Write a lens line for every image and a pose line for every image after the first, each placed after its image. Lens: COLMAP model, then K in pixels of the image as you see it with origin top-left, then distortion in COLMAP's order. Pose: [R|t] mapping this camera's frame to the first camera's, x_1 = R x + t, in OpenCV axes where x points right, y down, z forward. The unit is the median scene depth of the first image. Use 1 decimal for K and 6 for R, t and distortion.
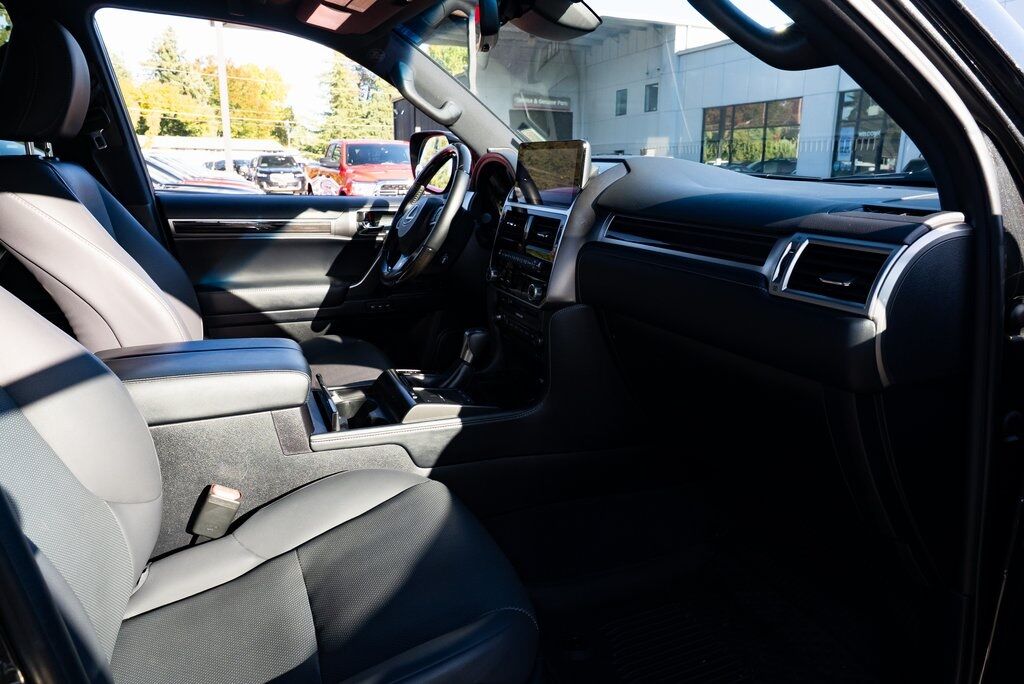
lens RADIAL K [[697.5, 0, 512.0], [0, 697.5, 342.0], [0, 0, 1]] dist [-0.027190, 0.009531]
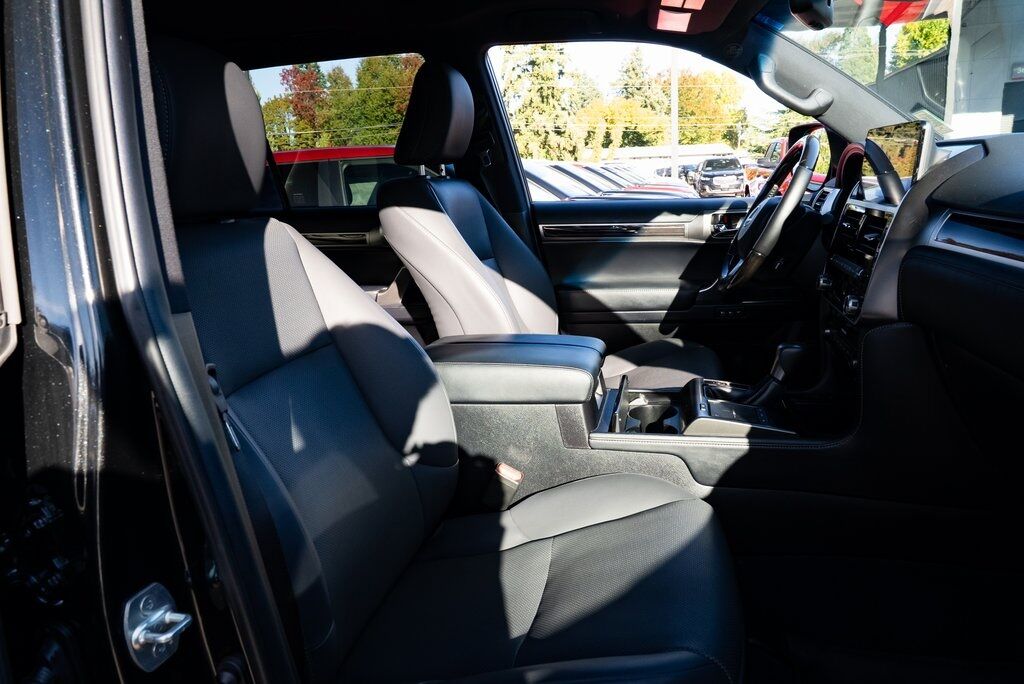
lens RADIAL K [[697.5, 0, 512.0], [0, 697.5, 342.0], [0, 0, 1]] dist [-0.027190, 0.009531]
pose [[0.818641, 0.076482, -0.569190, 0.120969], [-0.078219, 0.996706, 0.021428, -0.008240], [0.568954, 0.026979, 0.821927, 0.048301]]
